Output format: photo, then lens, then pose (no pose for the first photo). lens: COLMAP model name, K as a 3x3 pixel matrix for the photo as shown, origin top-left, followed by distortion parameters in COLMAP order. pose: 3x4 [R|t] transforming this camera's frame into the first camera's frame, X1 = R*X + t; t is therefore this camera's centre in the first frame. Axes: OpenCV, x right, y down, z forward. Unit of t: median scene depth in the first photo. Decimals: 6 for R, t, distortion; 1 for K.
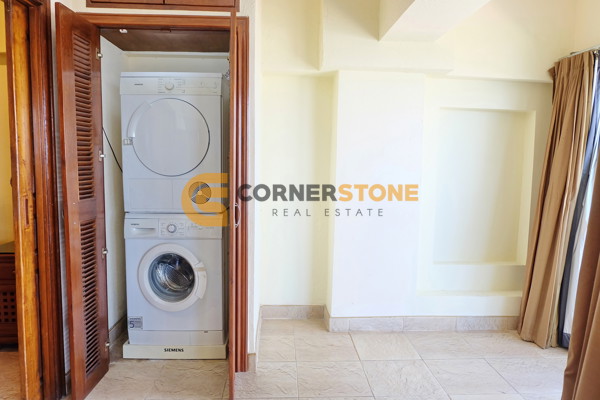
lens RADIAL K [[413.3, 0, 304.3], [0, 413.3, 199.6], [0, 0, 1]] dist [-0.073089, 0.070747]
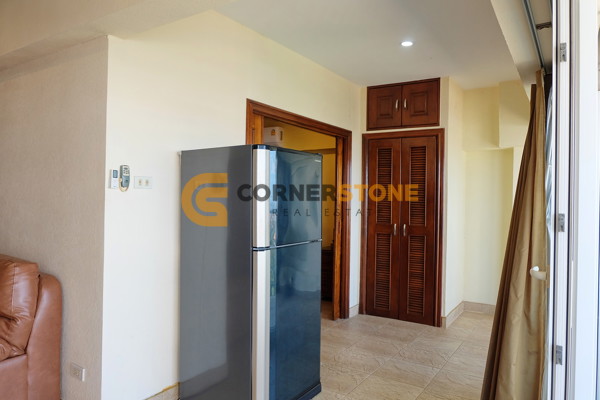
lens RADIAL K [[413.3, 0, 304.3], [0, 413.3, 199.6], [0, 0, 1]] dist [-0.073089, 0.070747]
pose [[0.768771, -0.004979, -0.639505, 0.458342], [-0.058604, 0.995214, -0.078199, 0.046596], [0.636833, 0.097595, 0.764800, -0.645272]]
